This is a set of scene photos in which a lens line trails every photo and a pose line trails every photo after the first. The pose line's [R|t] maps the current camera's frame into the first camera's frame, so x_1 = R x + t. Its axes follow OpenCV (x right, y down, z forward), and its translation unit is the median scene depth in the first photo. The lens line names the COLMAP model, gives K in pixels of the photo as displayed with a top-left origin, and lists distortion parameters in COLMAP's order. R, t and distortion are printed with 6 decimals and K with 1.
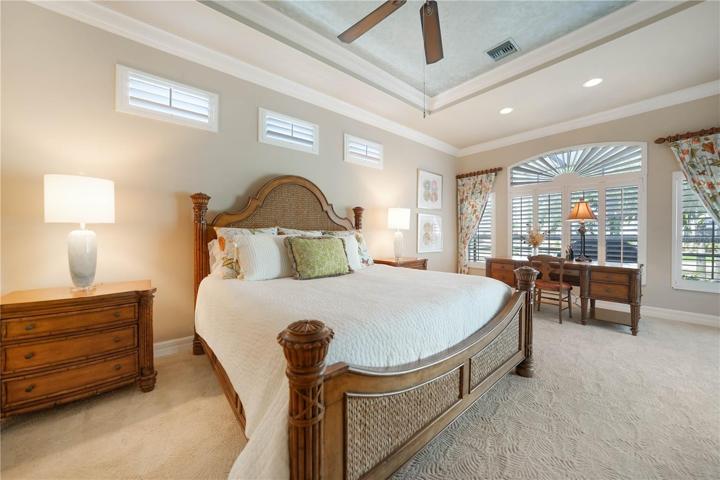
lens RADIAL K [[257.9, 0, 360.0], [0, 257.9, 240.0], [0, 0, 1]] dist [-0.012804, 0.000217]
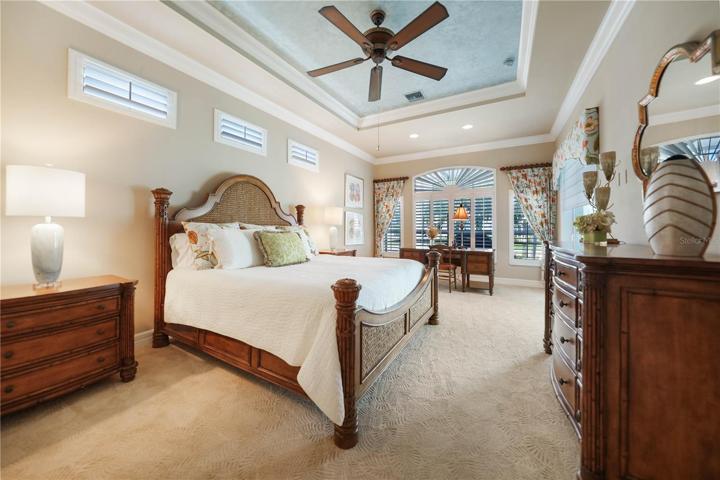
lens RADIAL K [[257.0, 0, 358.7], [0, 257.0, 233.2], [0, 0, 1]] dist [-0.012217, 0.000152]
pose [[0.939265, -0.004800, 0.343160, -0.206875], [0.008163, 0.999932, -0.008357, 0.009063], [-0.343097, 0.010651, 0.939240, -0.189610]]
